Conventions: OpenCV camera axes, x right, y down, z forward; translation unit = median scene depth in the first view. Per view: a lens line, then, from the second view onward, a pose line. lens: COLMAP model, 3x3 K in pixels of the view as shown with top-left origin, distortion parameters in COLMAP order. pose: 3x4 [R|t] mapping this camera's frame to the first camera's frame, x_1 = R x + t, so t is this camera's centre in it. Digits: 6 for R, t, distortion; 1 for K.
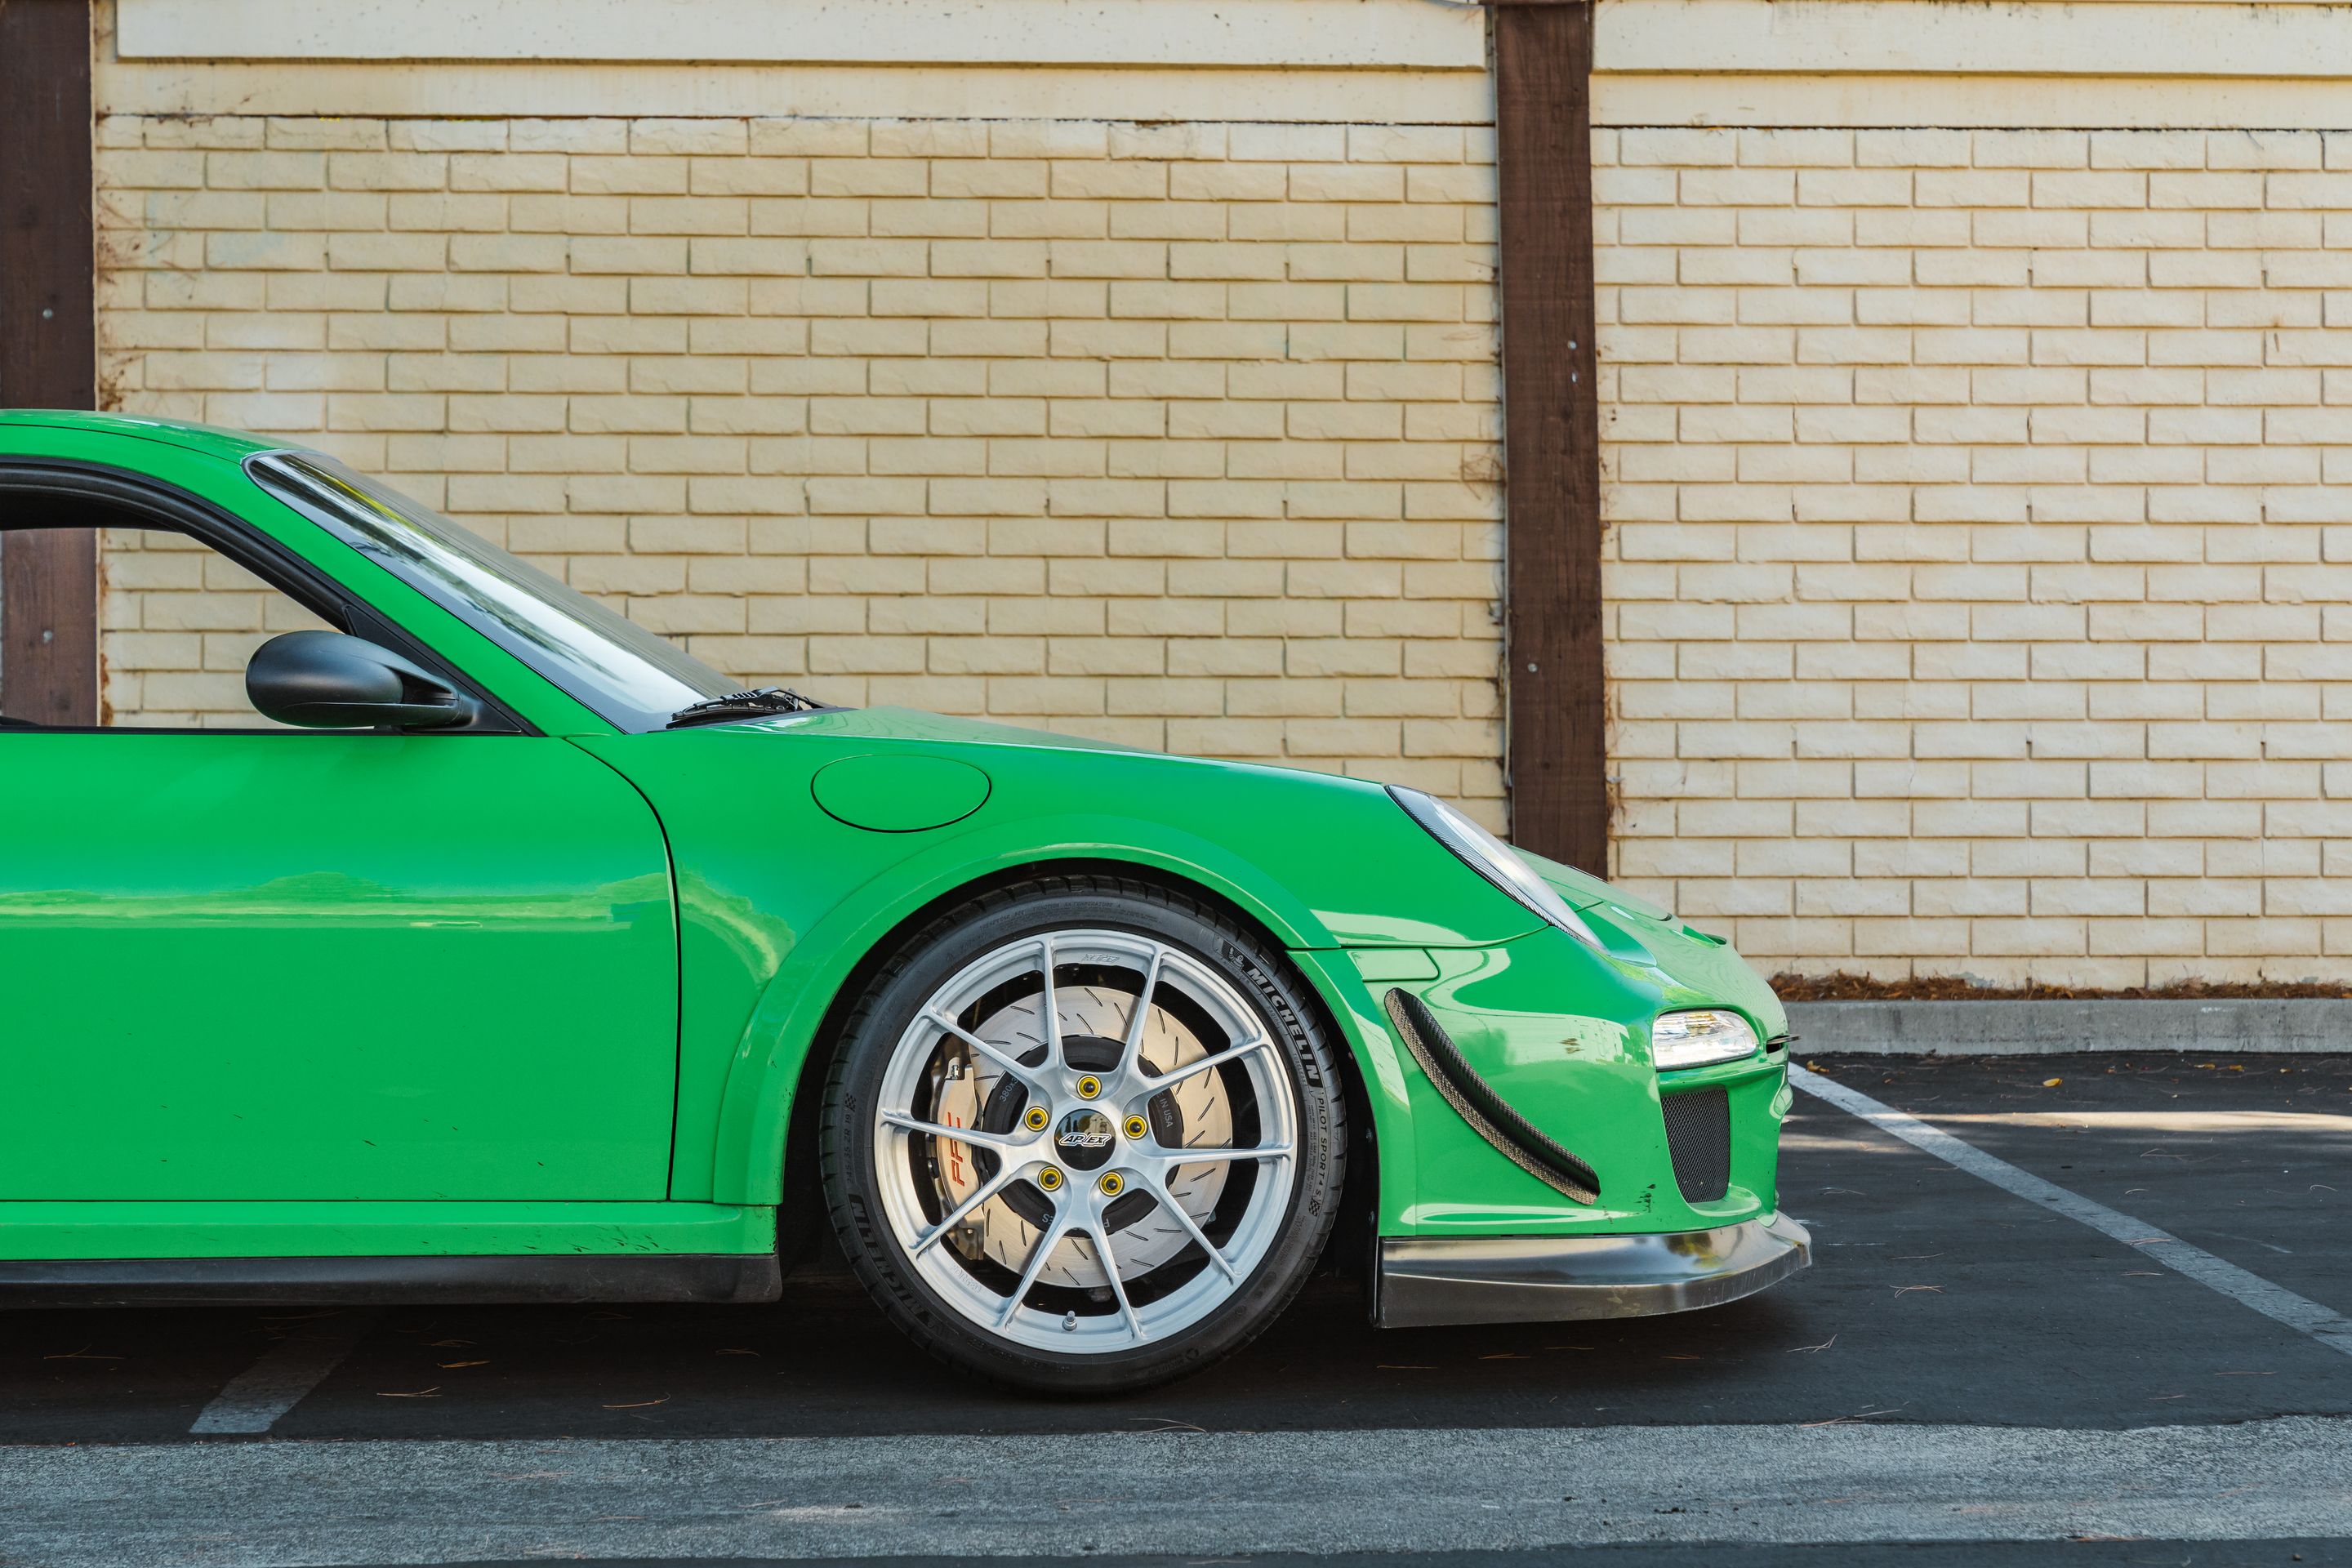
lens RADIAL K [[4047.6, 0, 1224.1], [0, 4047.6, 749.8], [0, 0, 1]] dist [0.028874, 0.000000]
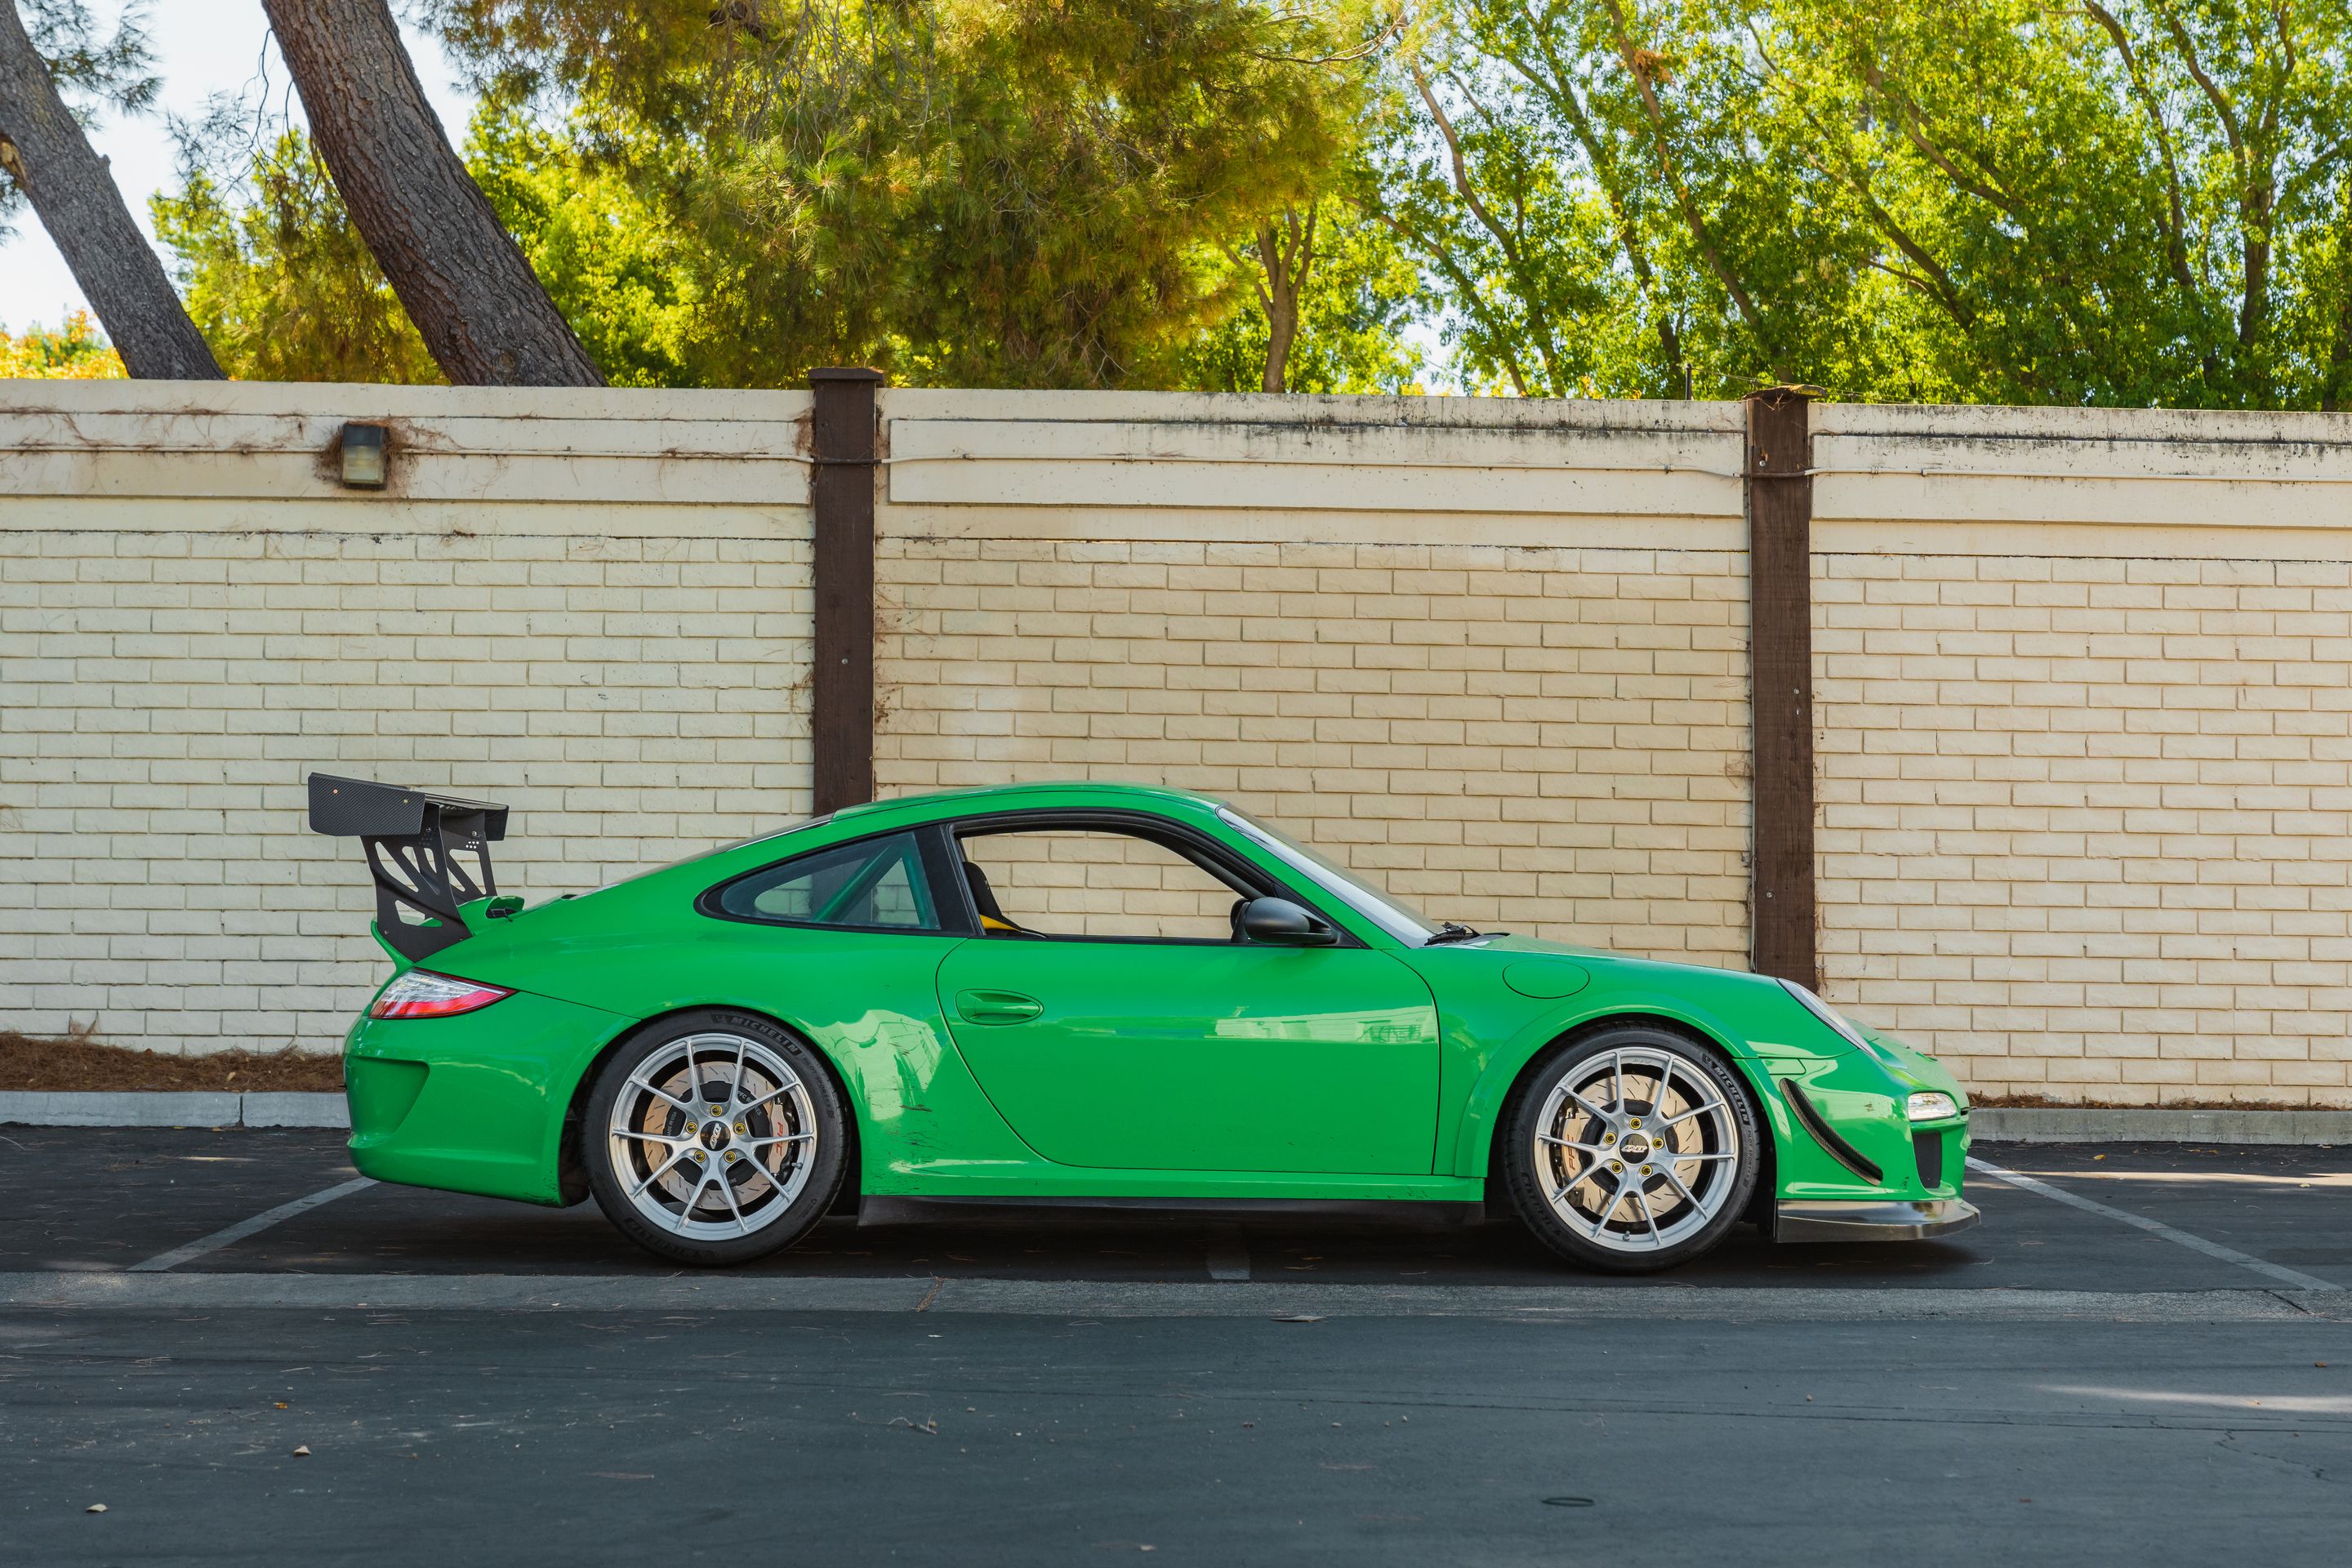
lens RADIAL K [[4047.6, 0, 1170.1], [0, 4047.6, 786.5], [0, 0, 1]] dist [0.028874, 0.000000]
pose [[0.999695, 0.013805, -0.020491, -0.126930], [-0.014381, 0.999497, -0.028251, -0.014629], [0.020090, 0.028537, 0.999391, -0.590581]]
